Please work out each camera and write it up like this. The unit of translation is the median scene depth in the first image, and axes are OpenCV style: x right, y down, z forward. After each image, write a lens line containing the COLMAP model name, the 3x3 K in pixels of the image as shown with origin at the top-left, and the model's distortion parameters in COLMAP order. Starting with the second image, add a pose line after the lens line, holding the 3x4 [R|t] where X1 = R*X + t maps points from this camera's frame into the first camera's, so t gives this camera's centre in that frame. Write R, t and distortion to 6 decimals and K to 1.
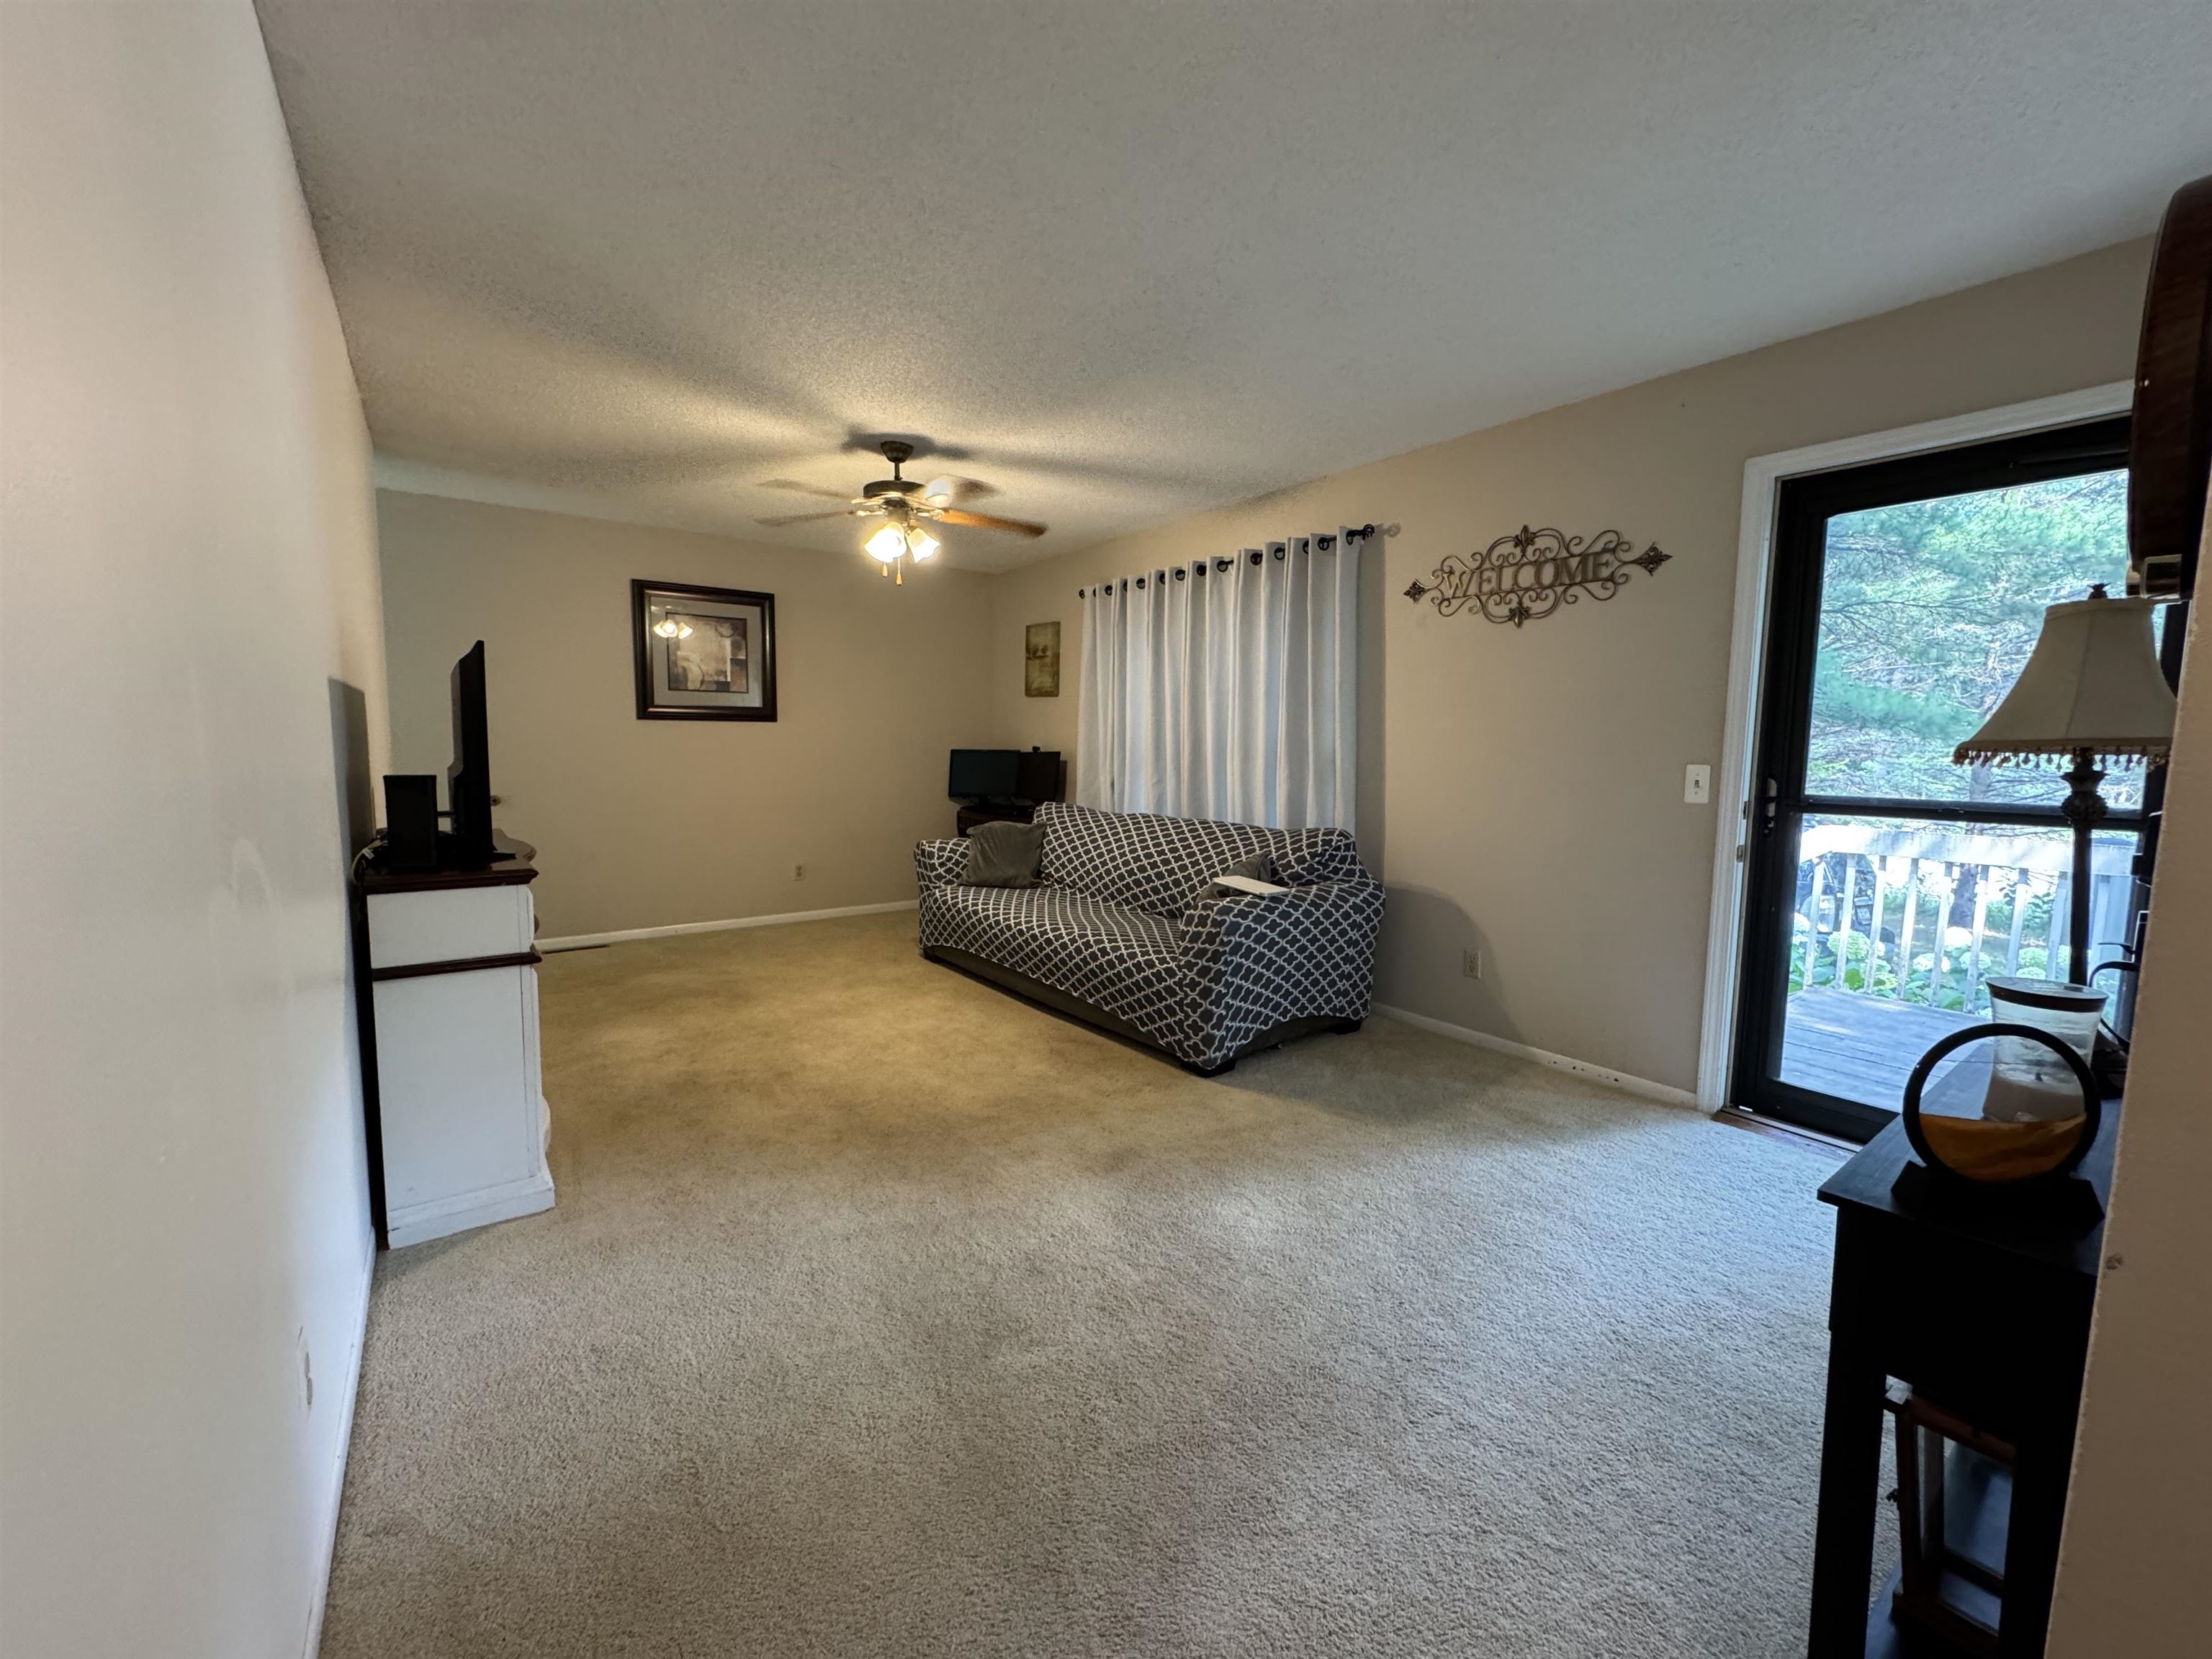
lens RADIAL K [[885.7, 0, 1112.5], [0, 885.7, 821.2], [0, 0, 1]] dist [-0.003865, -0.000203]
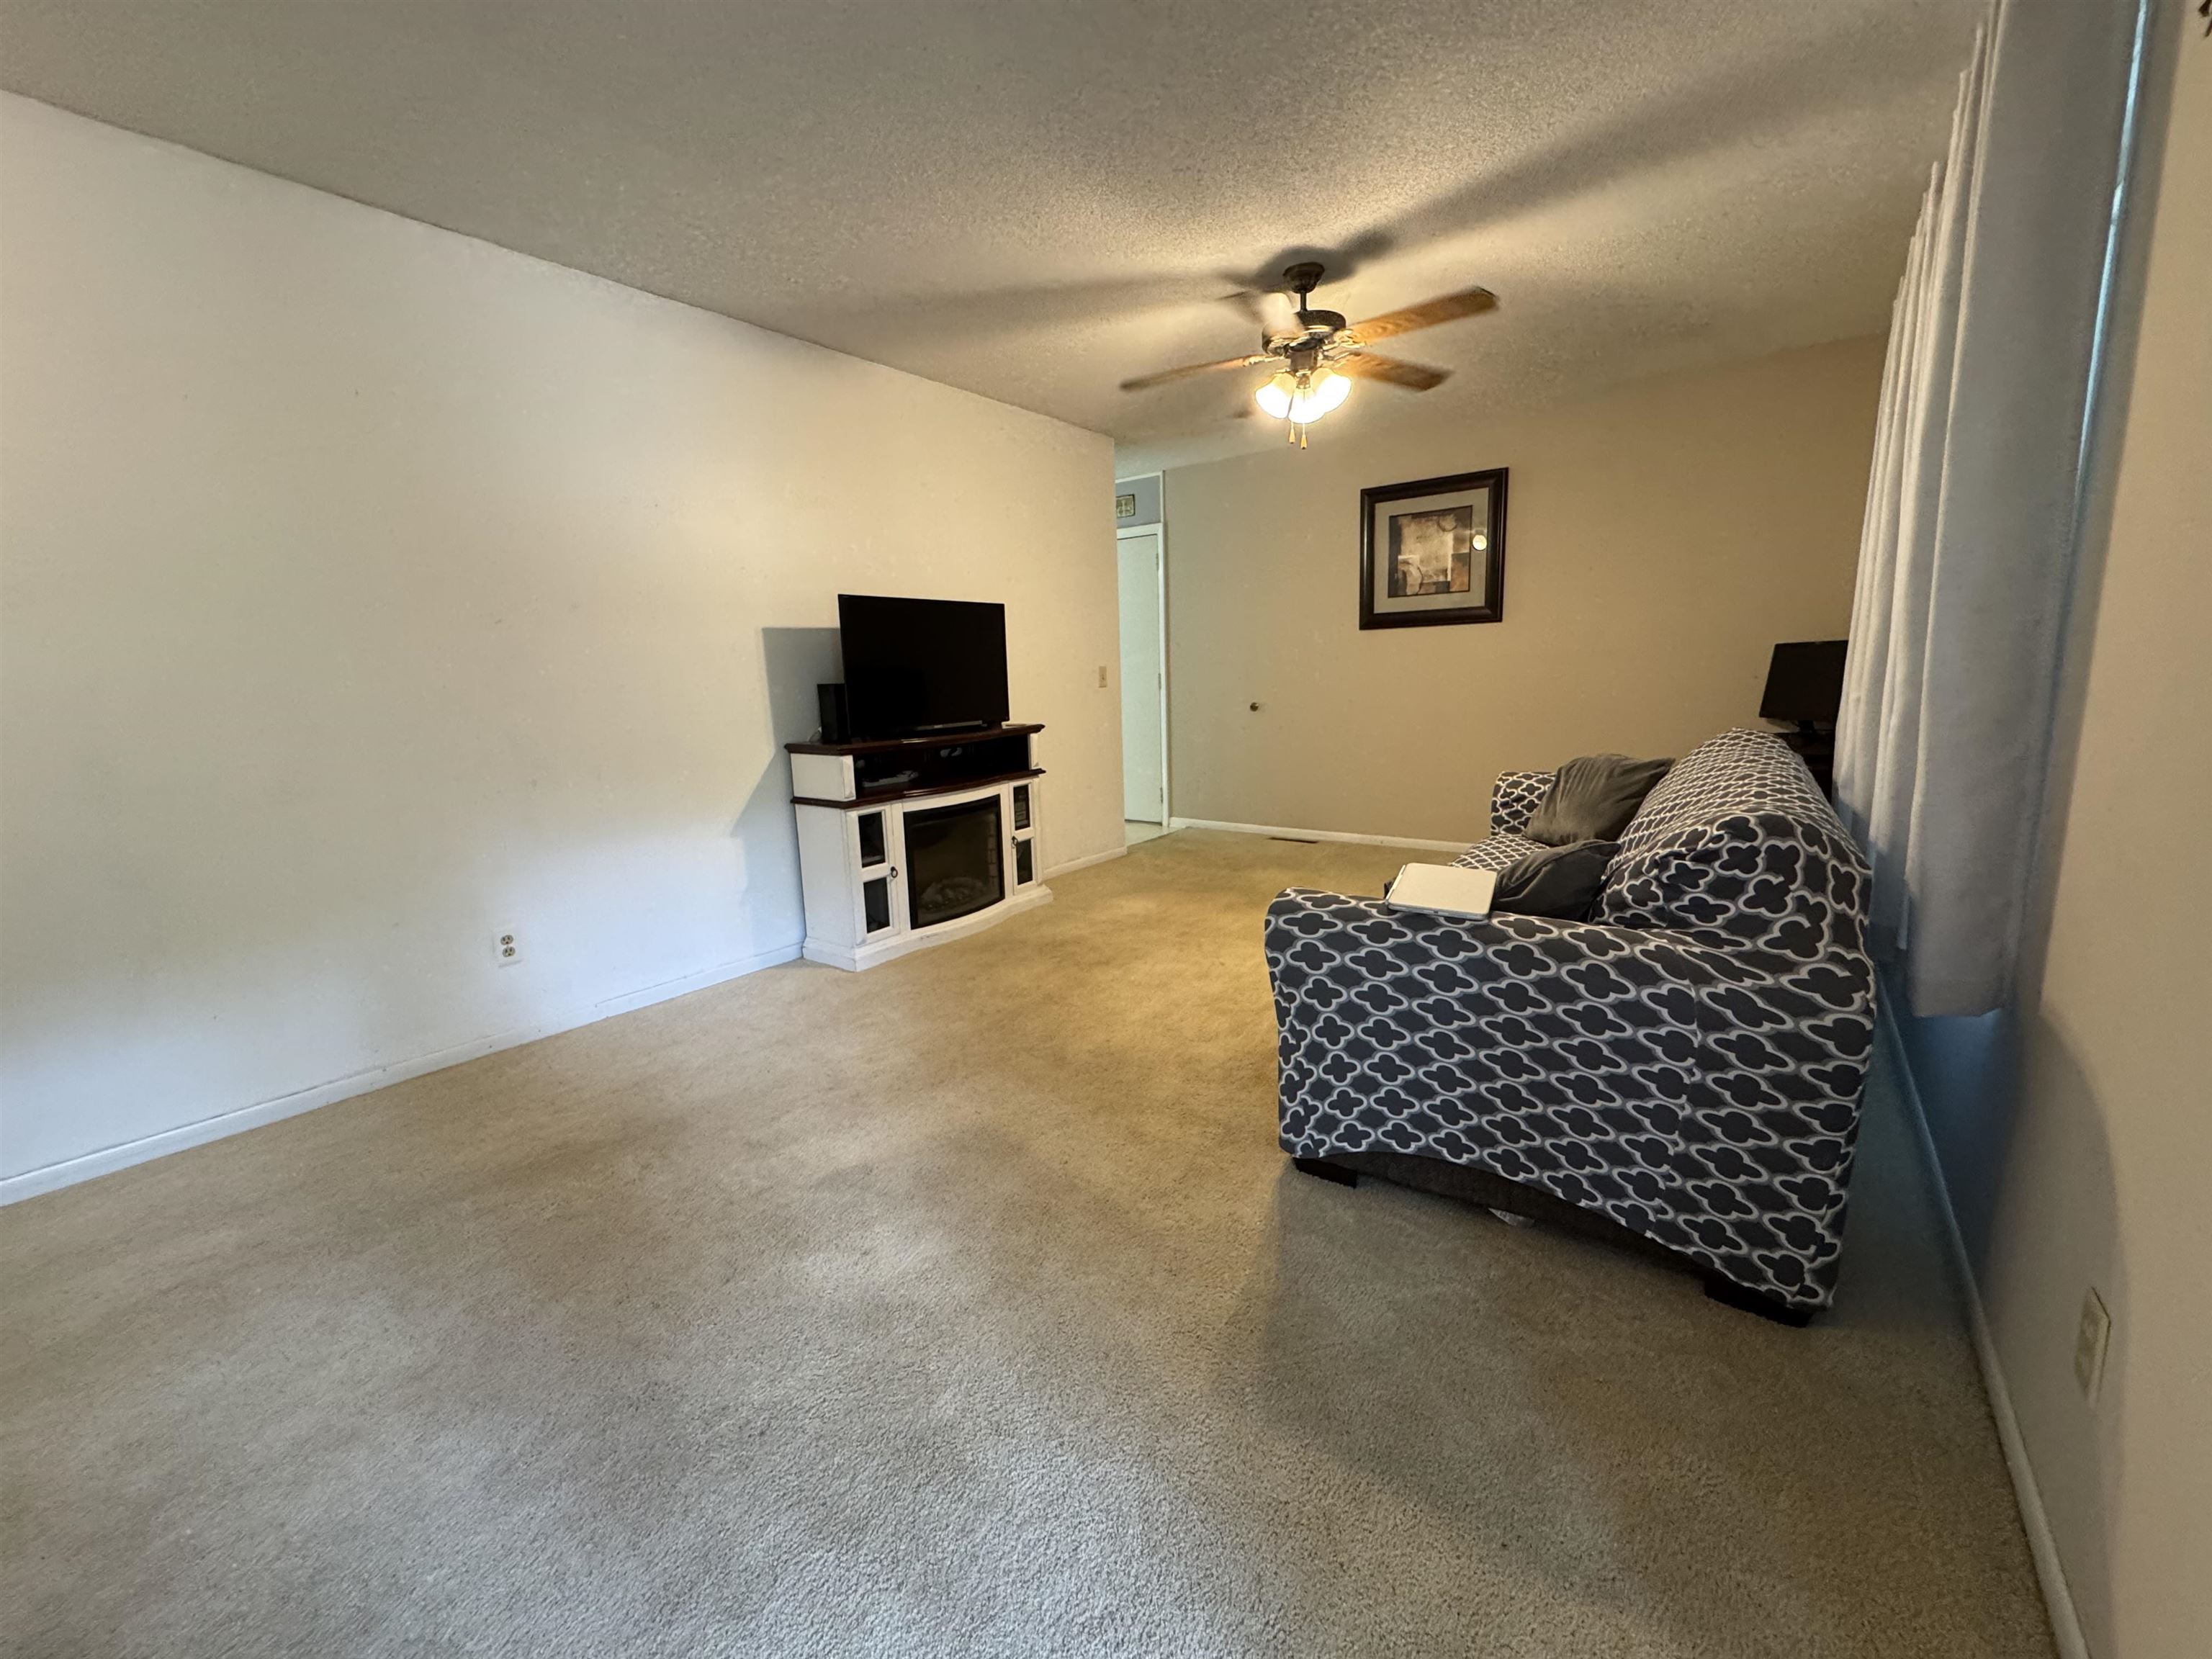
lens RADIAL K [[885.7, 0, 1107.5], [0, 885.7, 825.5], [0, 0, 1]] dist [-0.003865, -0.000203]
pose [[0.282474, 0.147110, -0.947928, 0.567137], [-0.050909, 0.989078, 0.138325, -0.026482], [0.957923, 0.009185, 0.286878, 0.626149]]
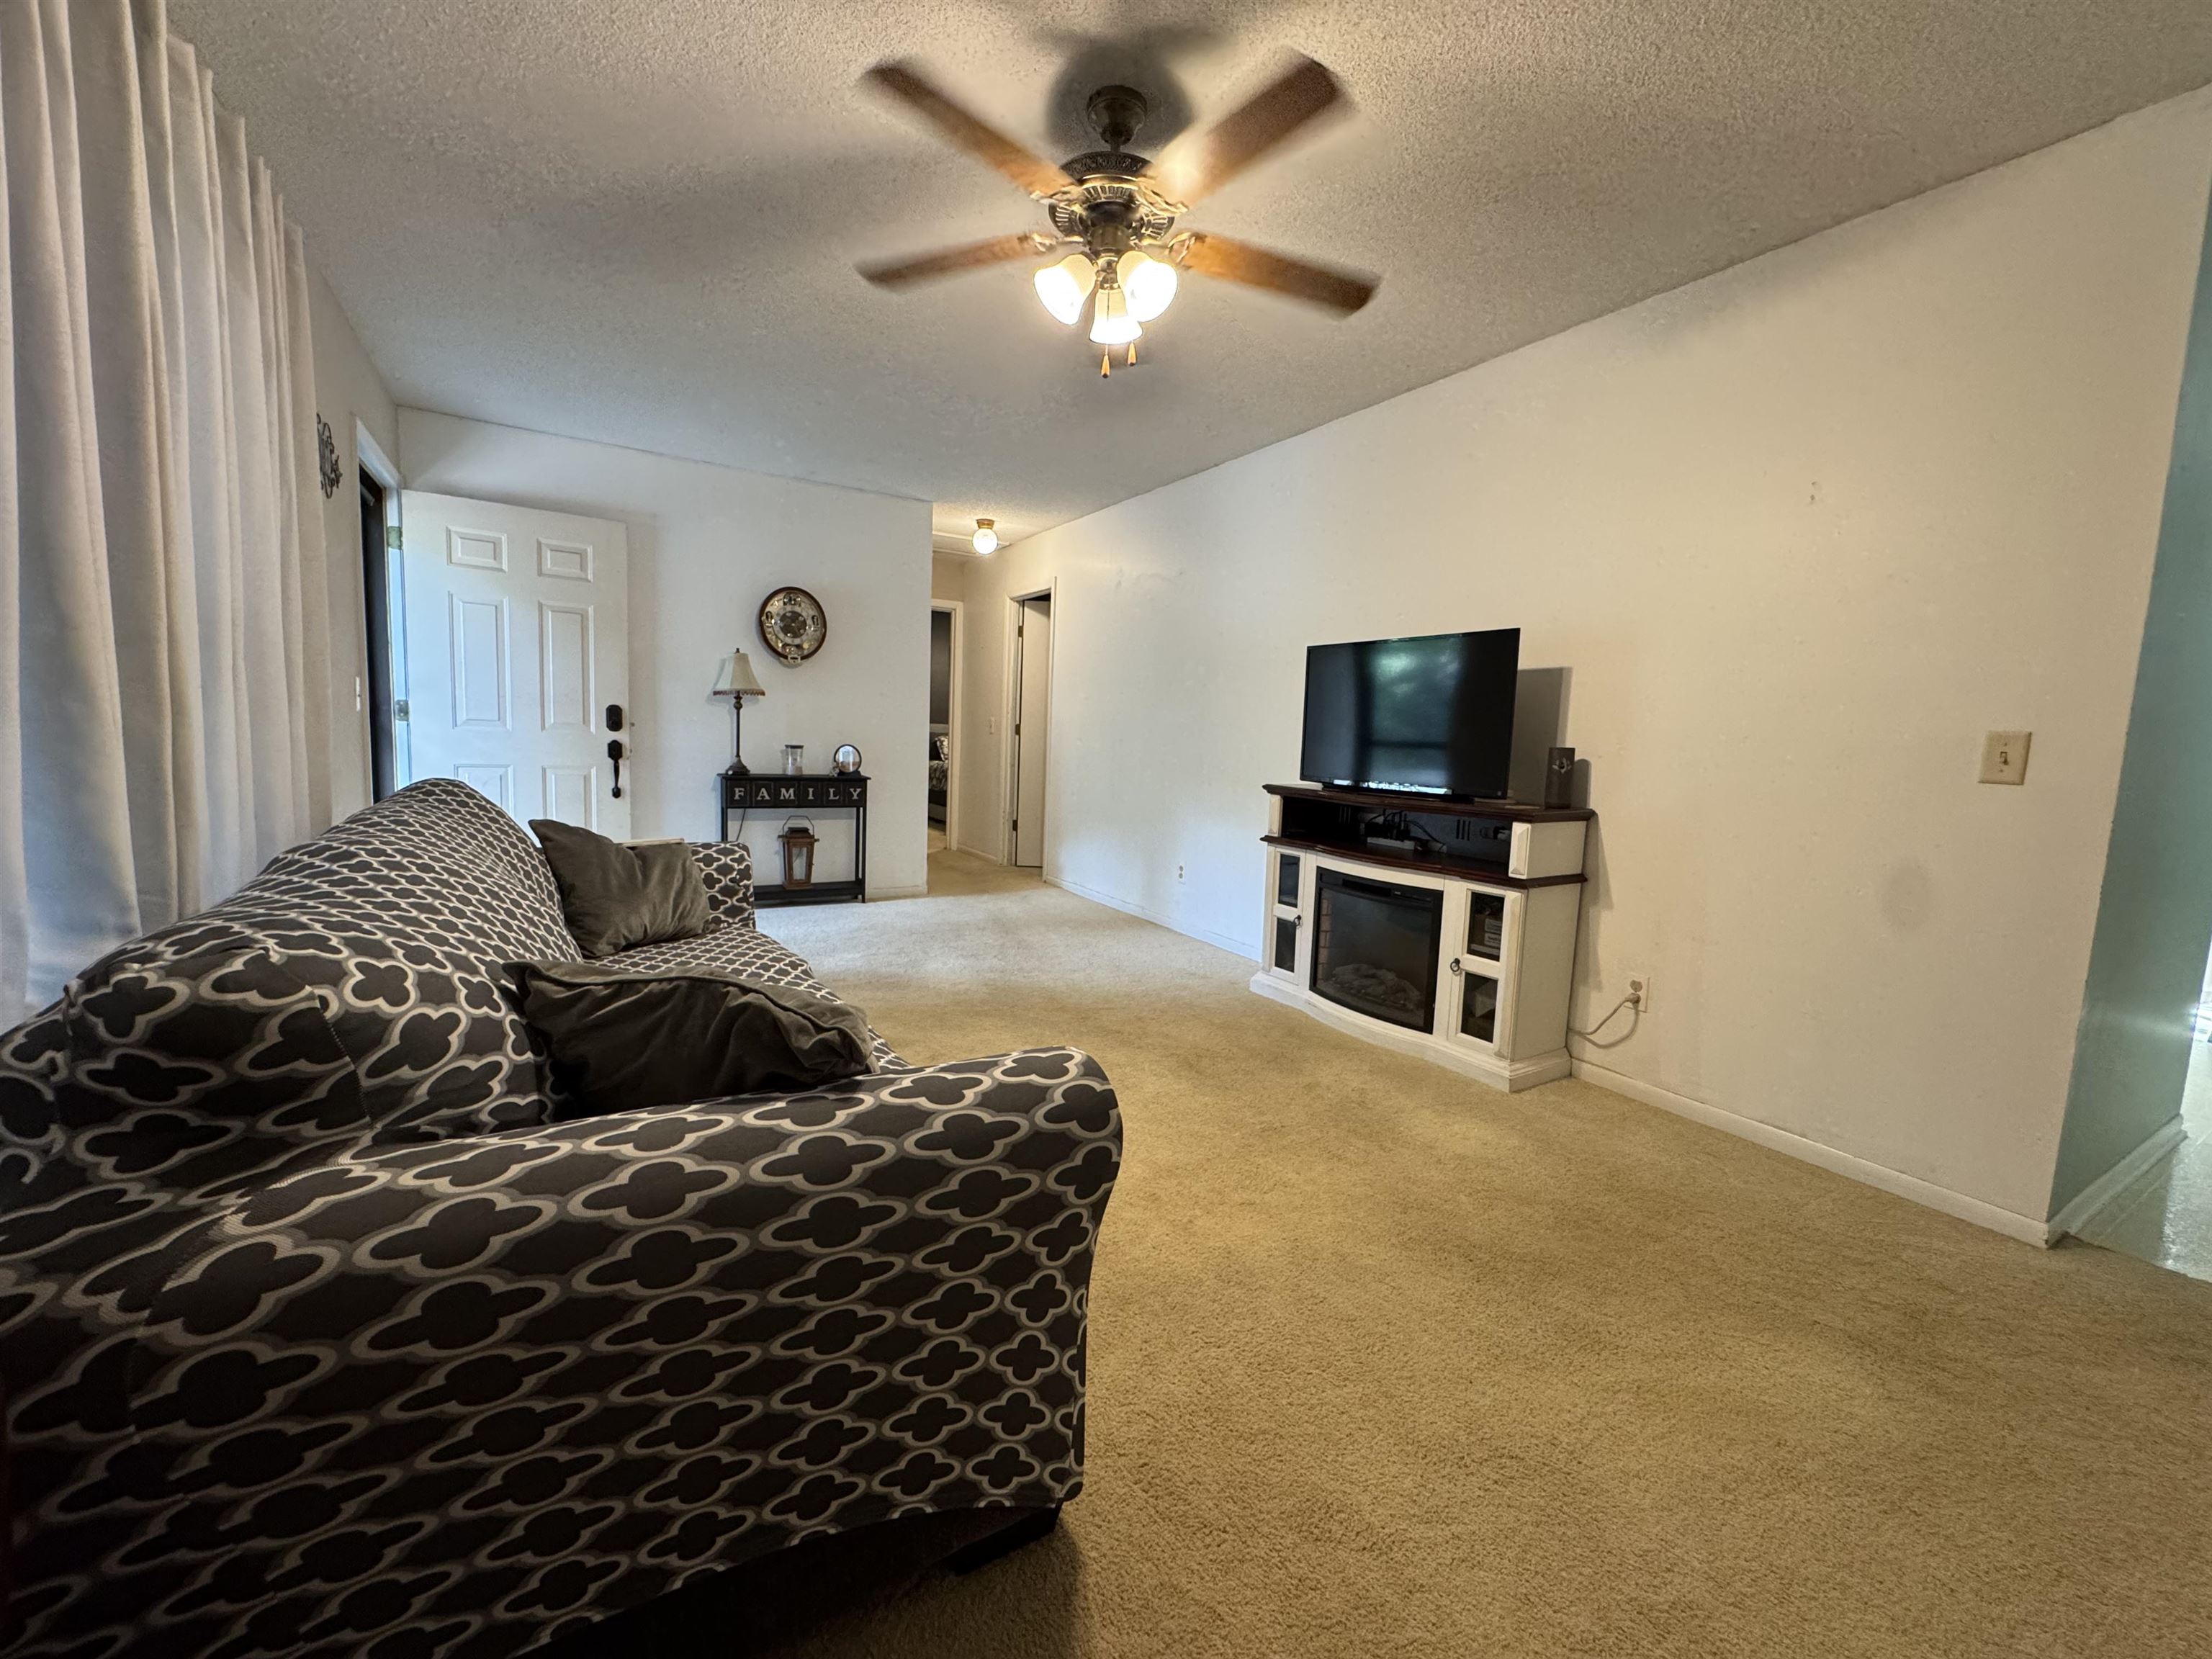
lens RADIAL K [[885.7, 0, 1106.8], [0, 885.7, 826.0], [0, 0, 1]] dist [-0.003865, -0.000203]
pose [[-0.992846, -0.063039, 0.101408, -0.330789], [-0.042691, 0.980549, 0.191575, -0.106622], [-0.111512, 0.185876, -0.976225, 1.654572]]
